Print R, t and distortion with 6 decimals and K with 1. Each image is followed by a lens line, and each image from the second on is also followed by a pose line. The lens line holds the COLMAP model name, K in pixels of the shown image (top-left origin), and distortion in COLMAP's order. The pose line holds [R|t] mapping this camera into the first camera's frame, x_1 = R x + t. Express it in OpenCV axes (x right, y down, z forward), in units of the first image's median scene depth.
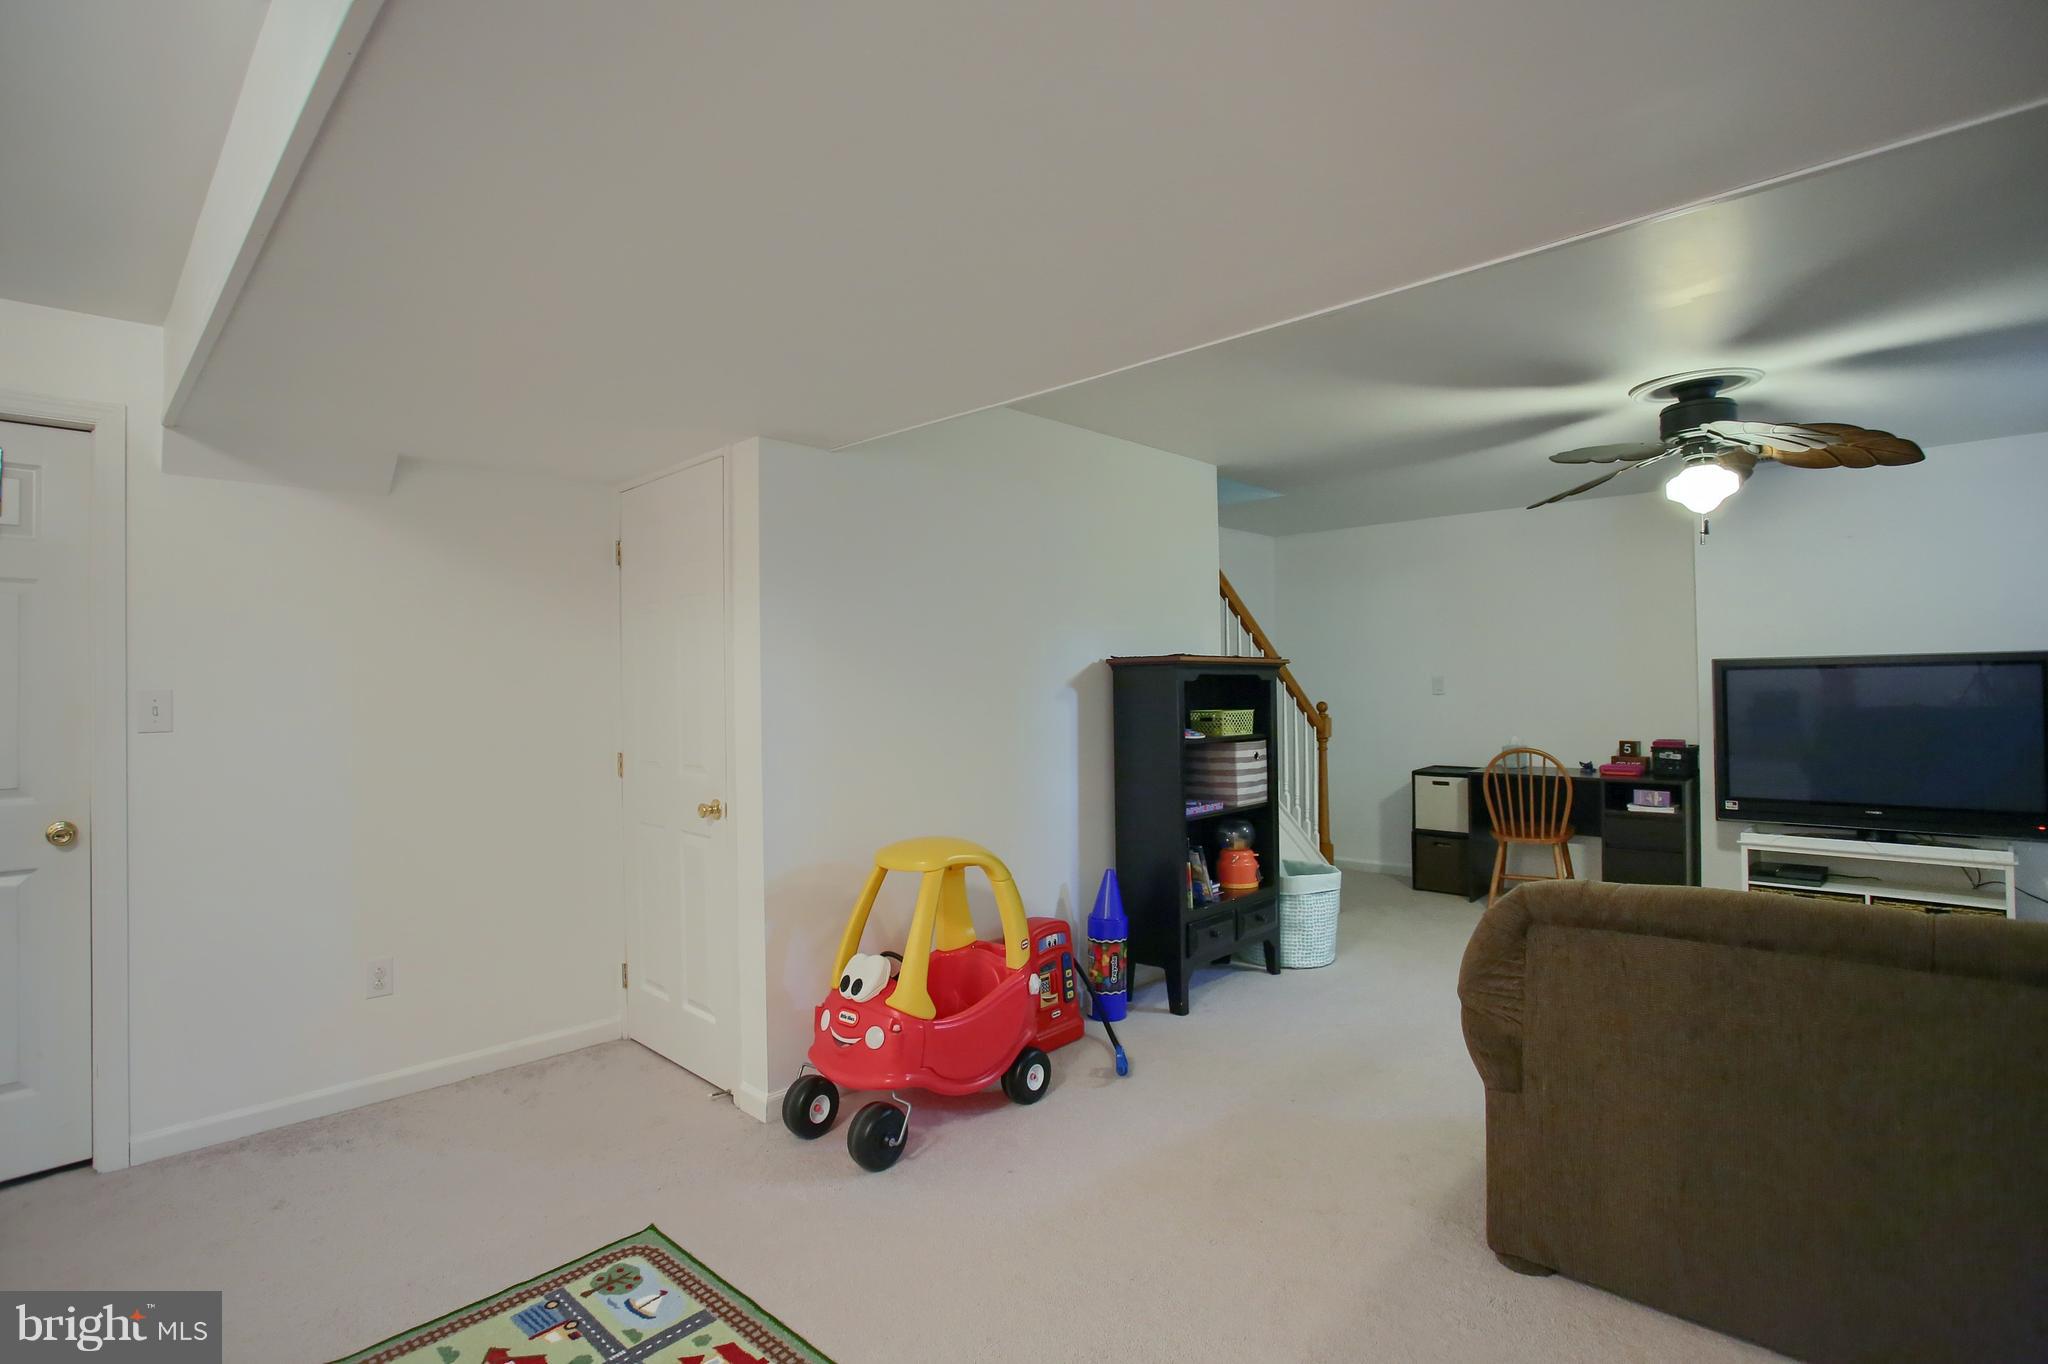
lens RADIAL K [[997.0, 0, 1003.1], [0, 997.0, 670.0], [0, 0, 1]] dist [-0.071890, 0.031154]
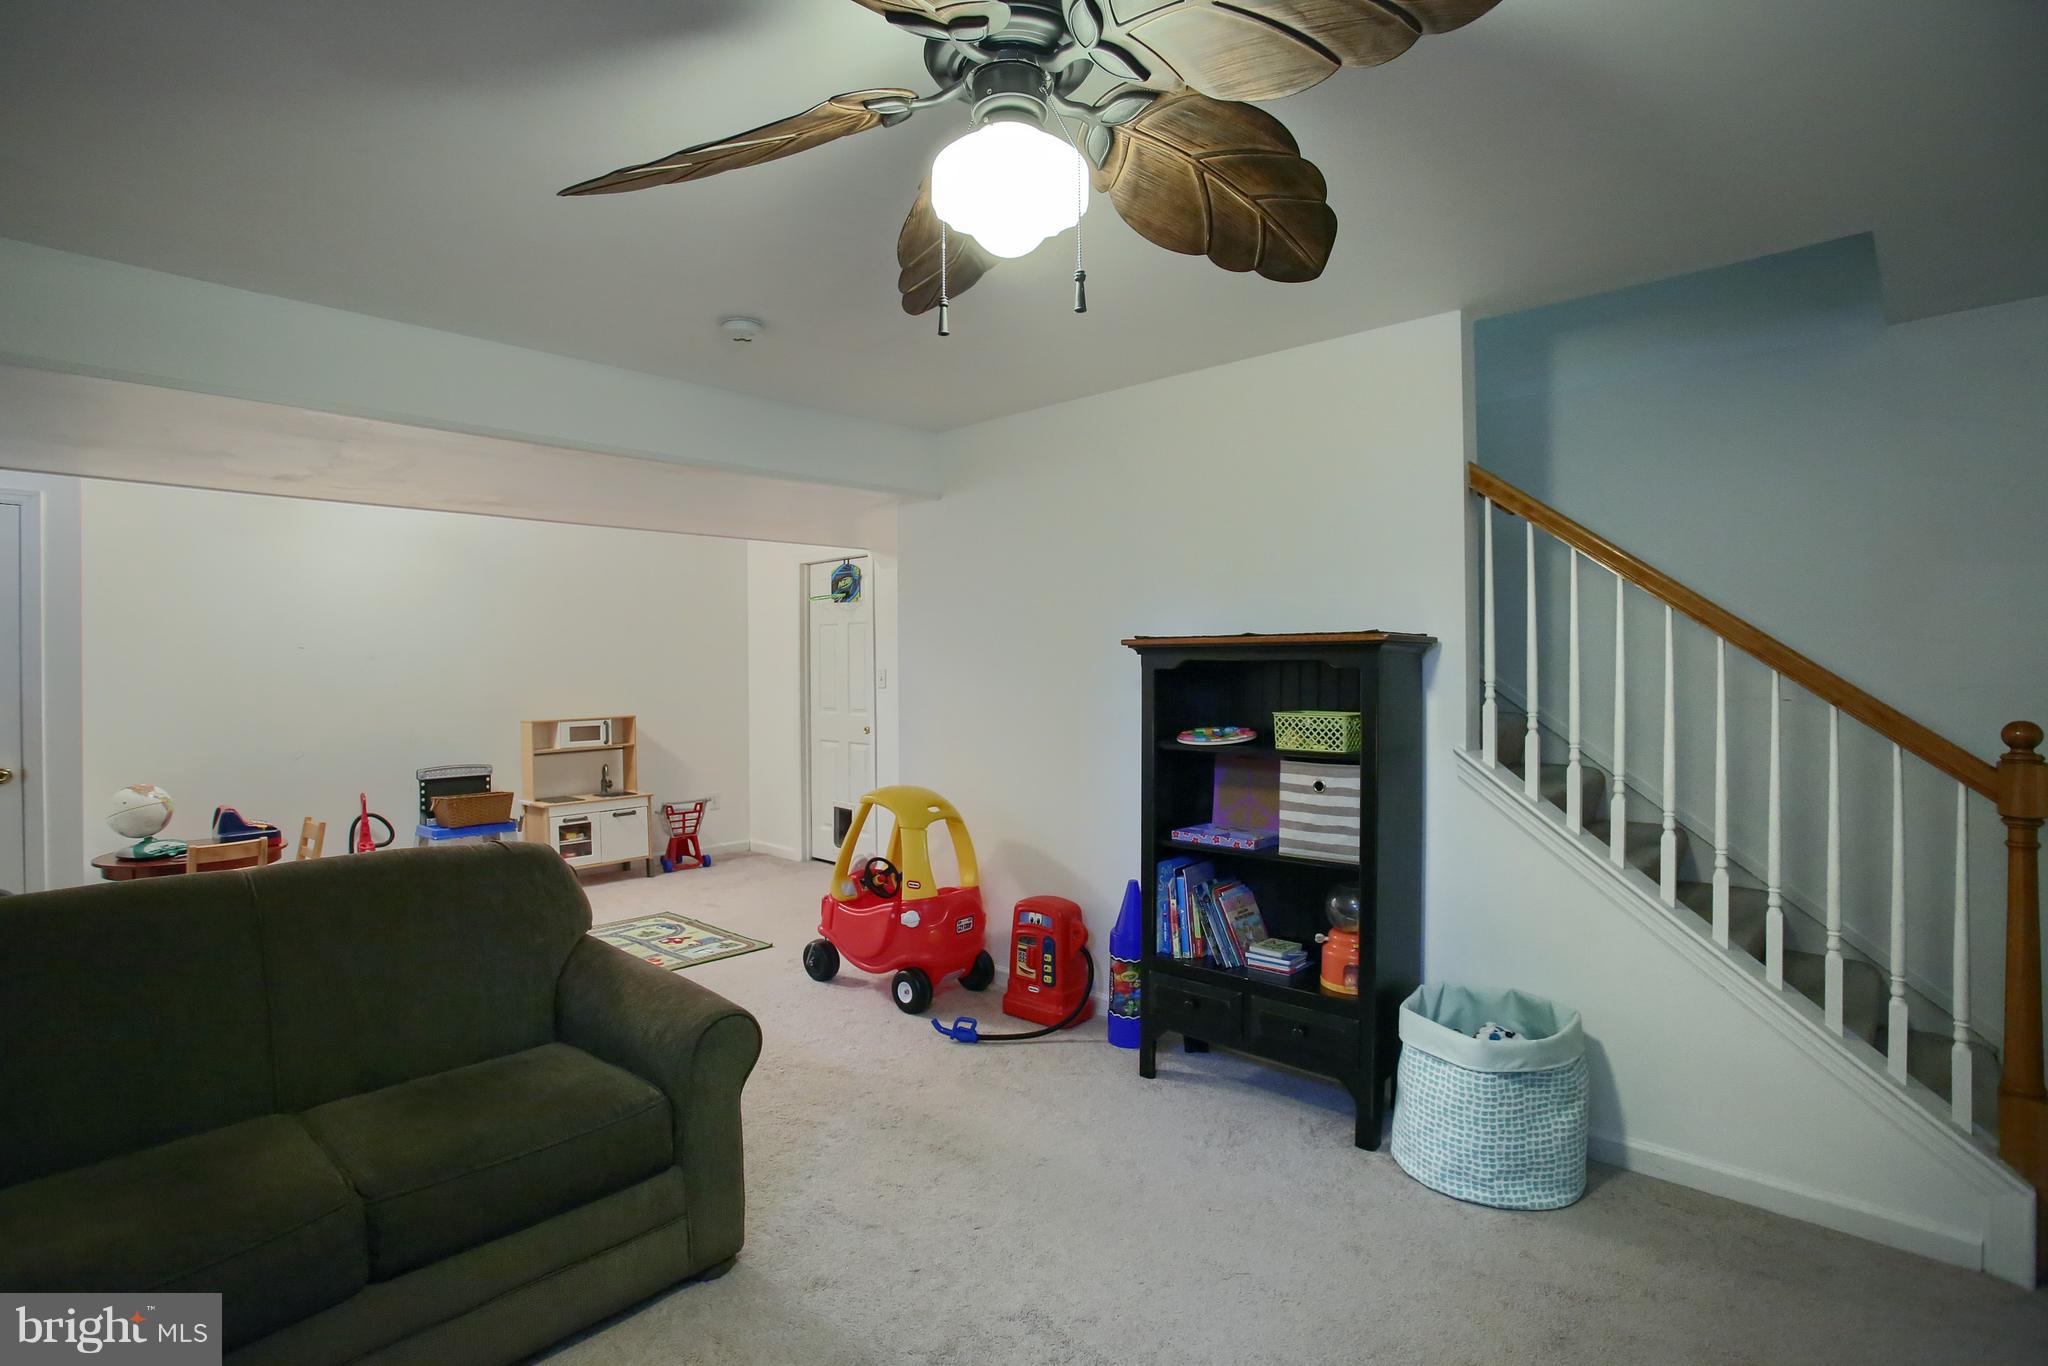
lens RADIAL K [[1032.0, 0, 990.6], [0, 1032.0, 674.0], [0, 0, 1]] dist [-0.070547, 0.035537]
pose [[-0.008729, 0.024044, -0.999673, 0.933492], [0.030775, 0.999244, 0.023765, -0.008319], [0.999488, -0.030558, -0.009462, 0.810299]]
